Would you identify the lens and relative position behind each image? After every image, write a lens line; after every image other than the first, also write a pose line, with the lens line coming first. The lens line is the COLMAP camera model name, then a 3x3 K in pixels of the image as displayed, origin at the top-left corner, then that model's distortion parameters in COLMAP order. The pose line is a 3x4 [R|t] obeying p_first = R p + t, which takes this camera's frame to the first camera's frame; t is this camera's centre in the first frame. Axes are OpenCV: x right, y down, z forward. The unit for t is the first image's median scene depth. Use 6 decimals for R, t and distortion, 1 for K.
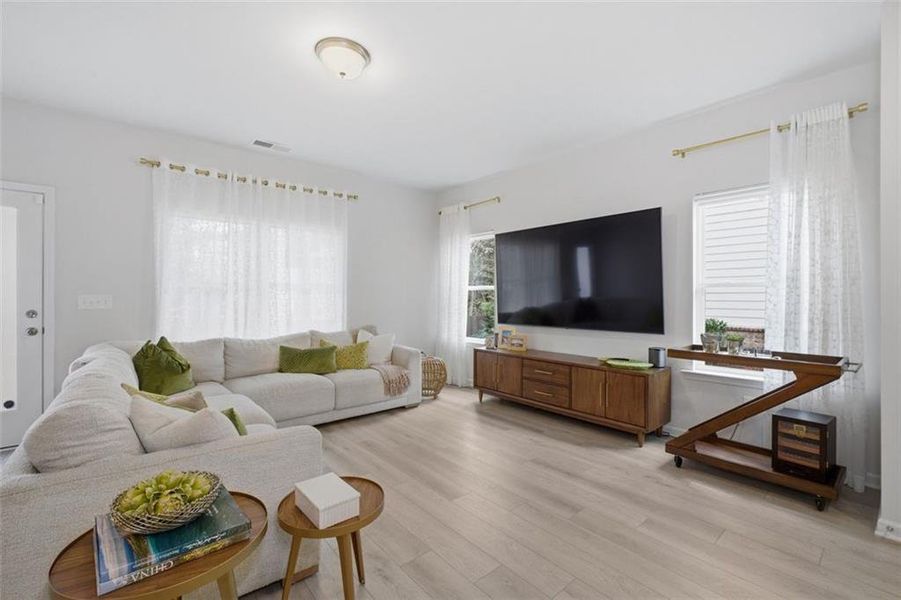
lens RADIAL K [[397.4, 0, 455.1], [0, 397.4, 299.3], [0, 0, 1]] dist [-0.003457, 0.000185]
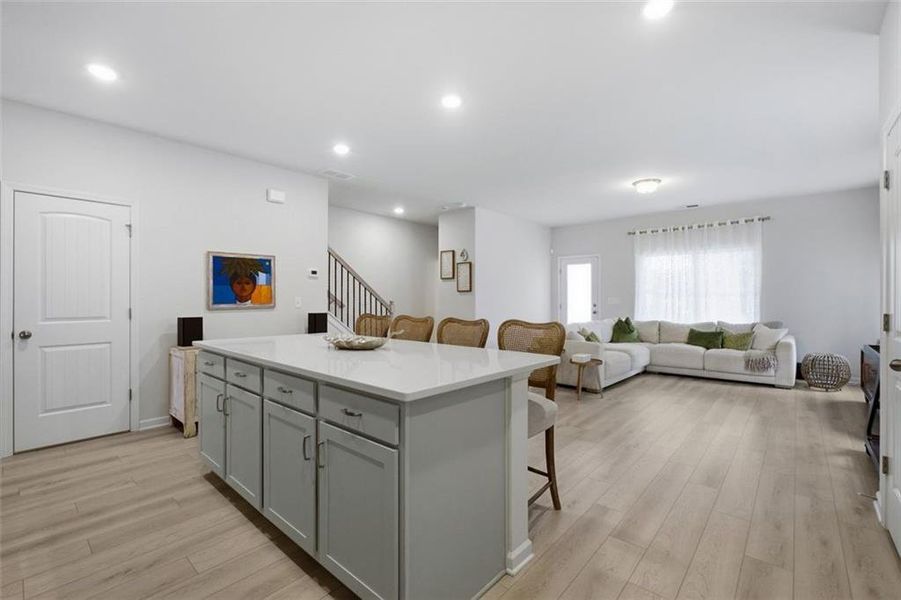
lens RADIAL K [[392.3, 0, 453.4], [0, 392.3, 298.0], [0, 0, 1]] dist [-0.020900, 0.000343]
pose [[0.137452, -0.005276, -0.990494, 1.000197], [-0.005357, 0.999967, -0.006070, 0.008802], [0.990494, 0.006141, 0.137419, -0.177601]]
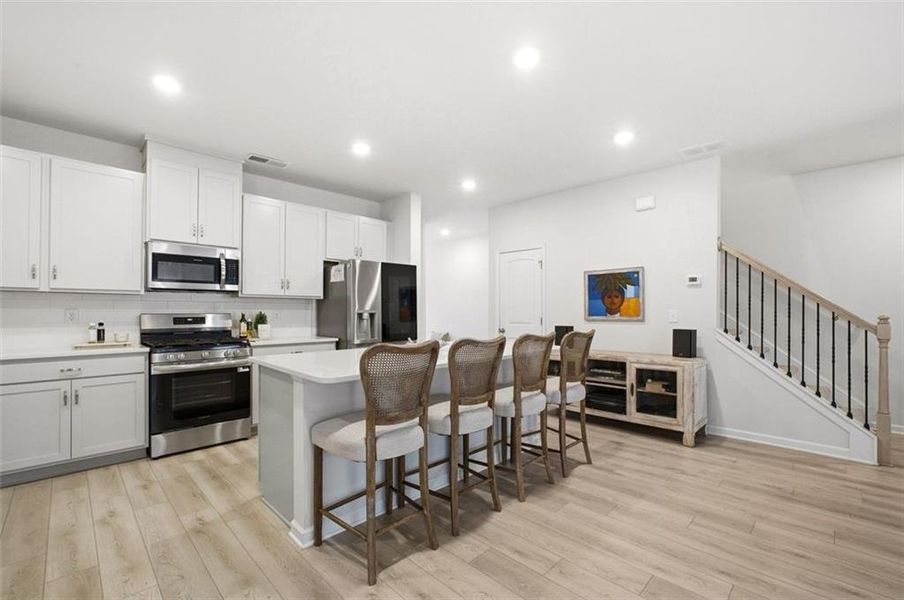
lens RADIAL K [[394.8, 0, 460.8], [0, 394.8, 306.1], [0, 0, 1]] dist [-0.006853, -0.000009]
pose [[-0.996482, -0.007064, -0.083503, 0.412234], [-0.006762, 0.999970, -0.003899, -0.000633], [0.083528, -0.003320, -0.996500, 0.489748]]
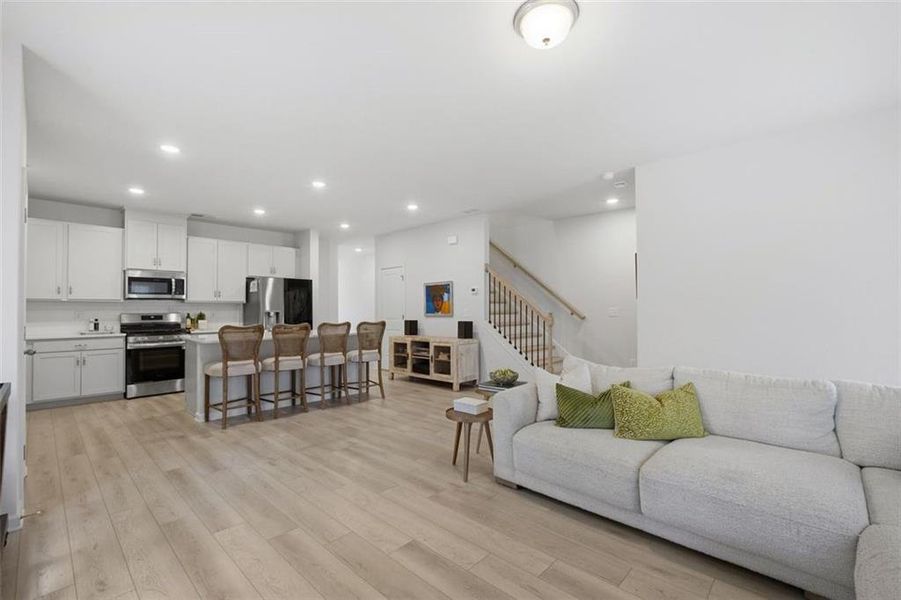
lens RADIAL K [[397.4, 0, 455.1], [0, 397.4, 299.3], [0, 0, 1]] dist [-0.003457, 0.000185]
pose [[-0.994262, -0.002714, -0.106940, -0.002817], [-0.000880, 0.999852, -0.017192, -0.010439], [0.106971, -0.016999, -0.994117, 1.119184]]
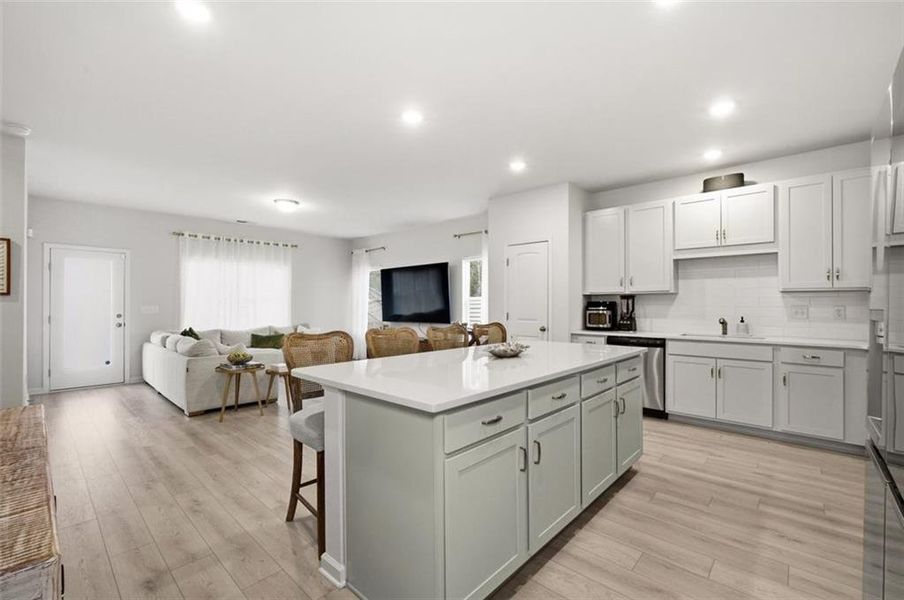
lens RADIAL K [[386.9, 0, 454.4], [0, 386.9, 306.1], [0, 0, 1]] dist [-0.009227, 0.000201]
pose [[0.992587, -0.005006, 0.121430, 0.255834], [0.005480, 0.999979, -0.003568, 0.004220], [-0.121410, 0.004207, 0.992594, -0.837440]]
